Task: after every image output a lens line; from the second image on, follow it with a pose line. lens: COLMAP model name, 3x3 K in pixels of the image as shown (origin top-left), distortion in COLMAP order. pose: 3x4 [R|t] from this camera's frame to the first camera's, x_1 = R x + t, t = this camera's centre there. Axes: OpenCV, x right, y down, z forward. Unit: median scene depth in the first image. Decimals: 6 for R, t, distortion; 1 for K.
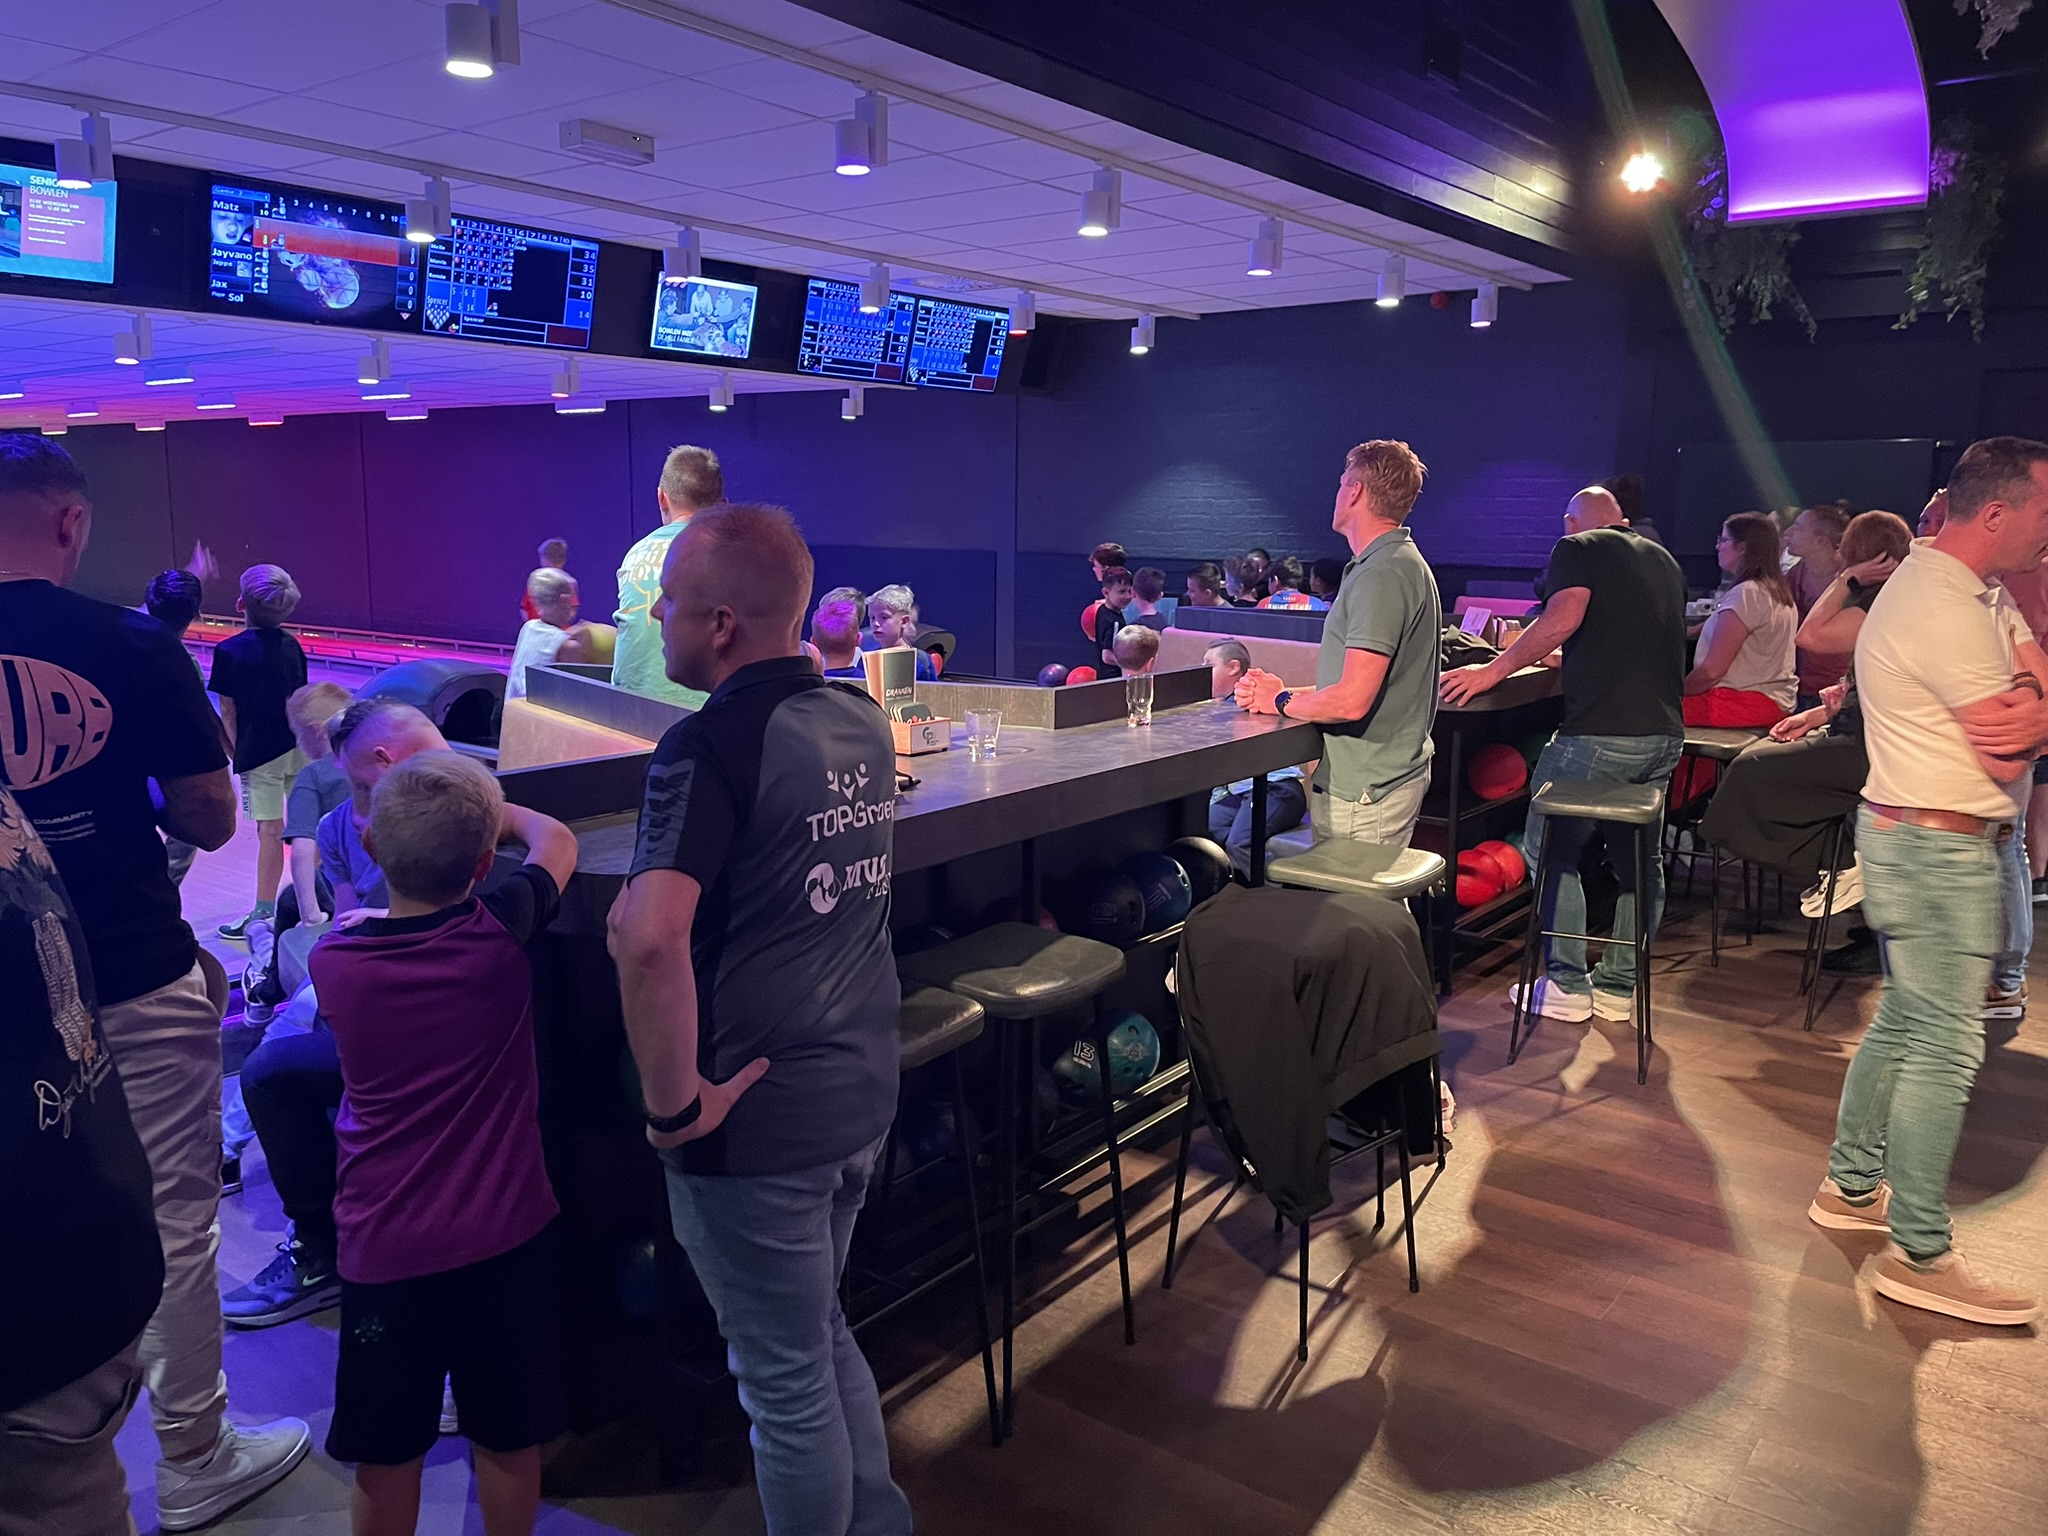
lens RADIAL K [[1562.2, 0, 1015.5], [0, 1562.2, 744.5], [0, 0, 1]] dist [0.099986, -0.116468]
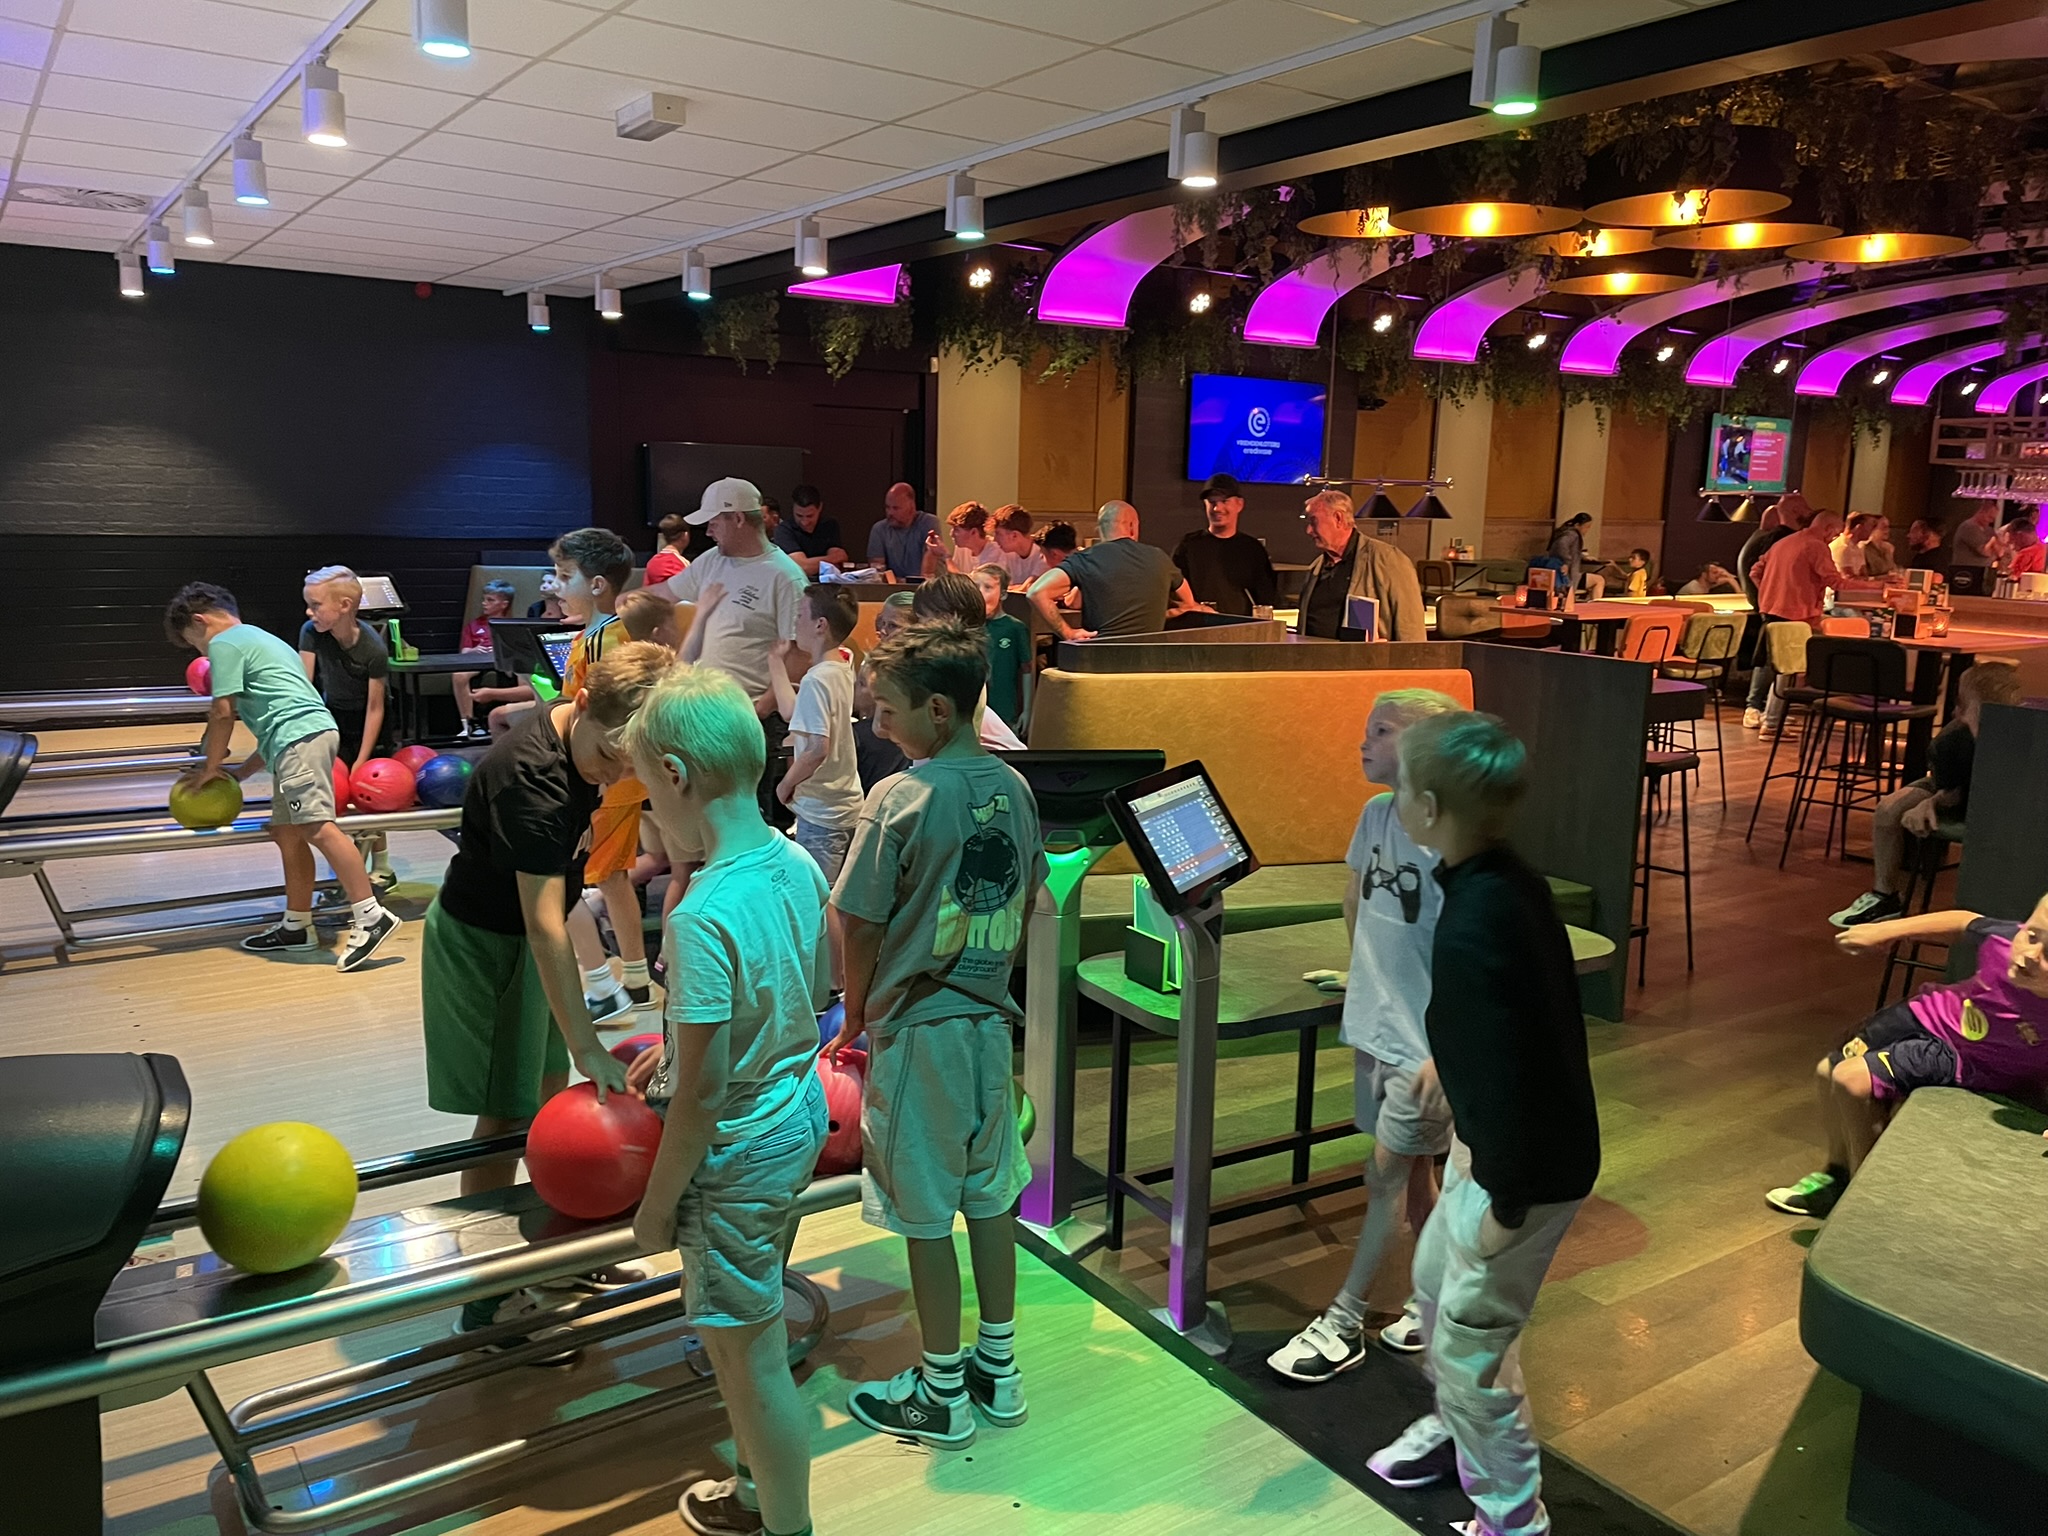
lens RADIAL K [[1562.2, 0, 1015.5], [0, 1562.2, 744.5], [0, 0, 1]] dist [0.099986, -0.116468]
pose [[0.324616, -0.143509, 0.934896, -0.588670], [0.124112, 0.986339, 0.108311, -0.038747], [-0.937668, 0.080872, 0.337992, 0.251883]]
